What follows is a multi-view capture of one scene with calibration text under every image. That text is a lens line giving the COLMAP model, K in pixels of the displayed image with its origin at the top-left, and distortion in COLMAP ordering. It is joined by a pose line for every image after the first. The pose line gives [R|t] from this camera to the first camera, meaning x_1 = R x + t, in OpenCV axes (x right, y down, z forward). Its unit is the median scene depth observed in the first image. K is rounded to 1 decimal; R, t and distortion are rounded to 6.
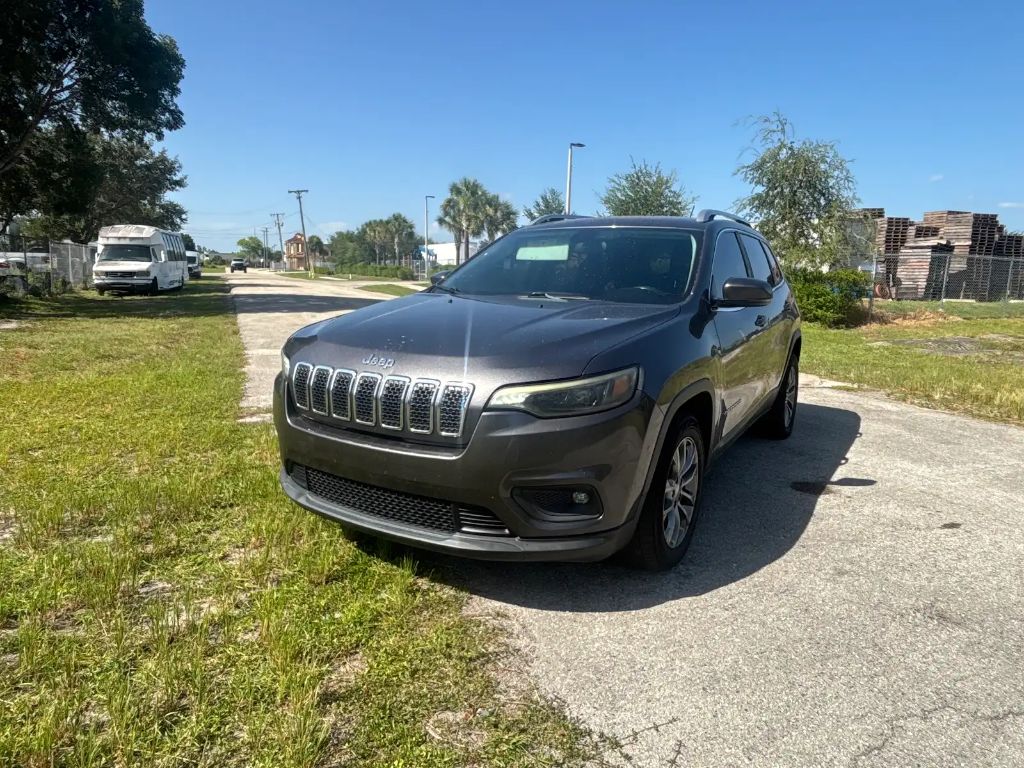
lens RADIAL K [[778.6, 0, 514.3], [0, 778.6, 375.4], [0, 0, 1]] dist [0.014435, -0.013414]
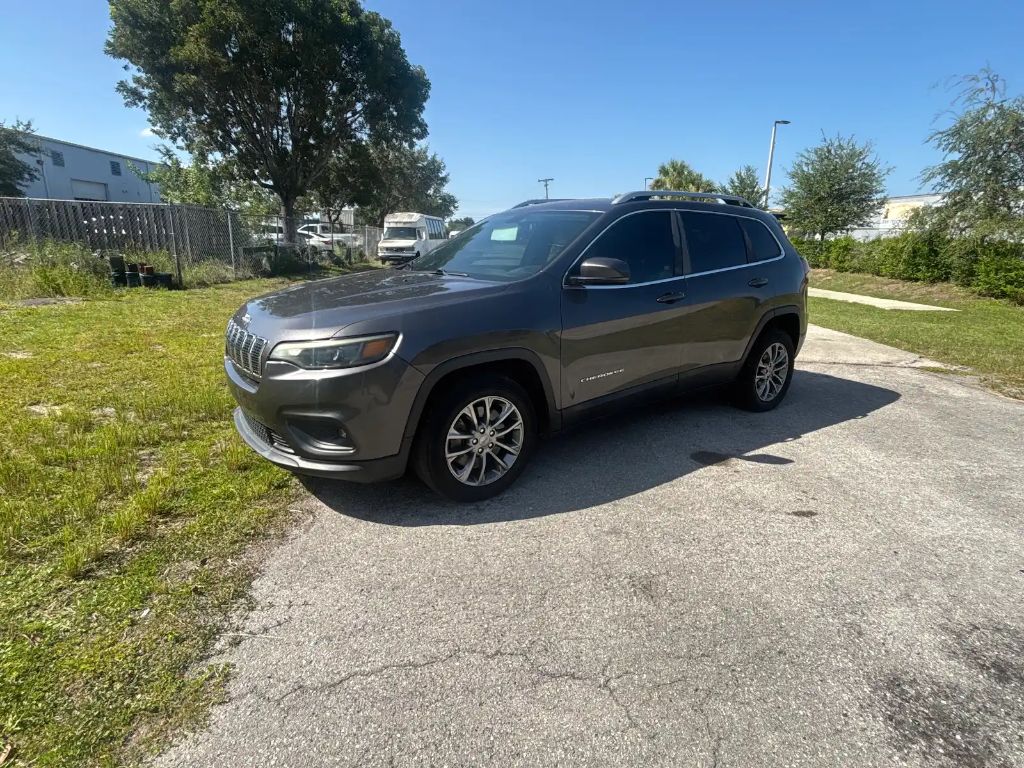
lens RADIAL K [[647.4, 0, 505.1], [0, 647.4, 395.0], [0, 0, 1]] dist [-0.017908, 0.004576]
pose [[0.897081, 0.092700, -0.432033, 0.186307], [-0.050107, 0.992781, 0.108975, -0.007666], [0.439016, -0.076112, 0.895249, 0.041575]]
